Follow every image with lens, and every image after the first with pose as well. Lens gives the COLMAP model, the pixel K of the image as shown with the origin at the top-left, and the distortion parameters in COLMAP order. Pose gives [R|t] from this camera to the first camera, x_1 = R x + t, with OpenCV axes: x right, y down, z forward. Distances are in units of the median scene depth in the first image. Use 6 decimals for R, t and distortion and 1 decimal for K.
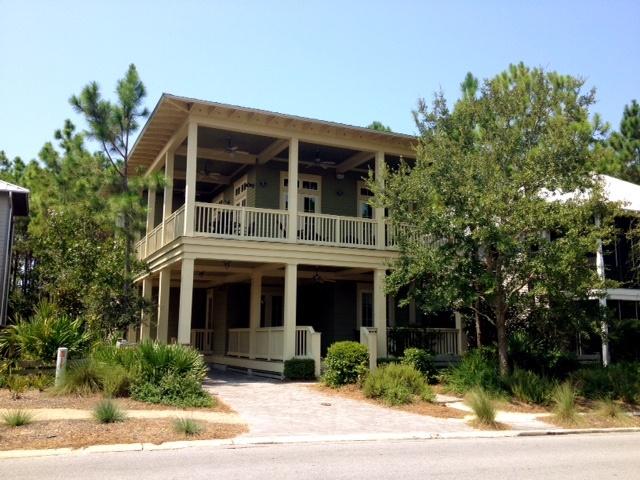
lens RADIAL K [[600.4, 0, 324.1], [0, 600.4, 236.0], [0, 0, 1]] dist [0.023472, 0.000000]
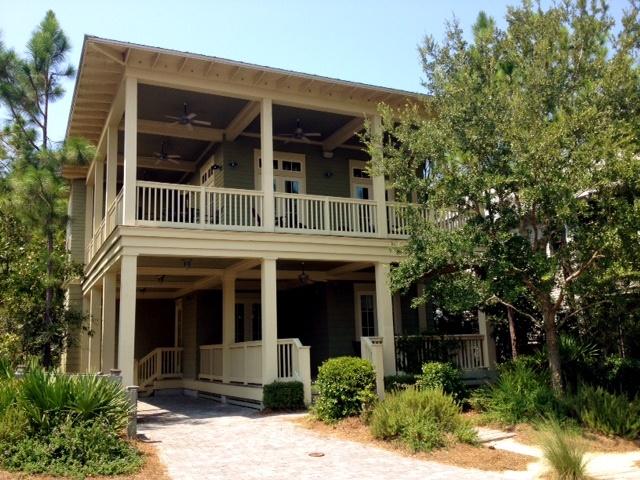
lens RADIAL K [[600.4, 0, 316.1], [0, 600.4, 244.2], [0, 0, 1]] dist [0.023472, 0.000000]
pose [[0.999154, -0.041031, -0.002694, 0.010087], [0.041008, 0.999127, -0.007932, 0.037648], [0.003017, 0.007814, 0.999965, 0.236295]]
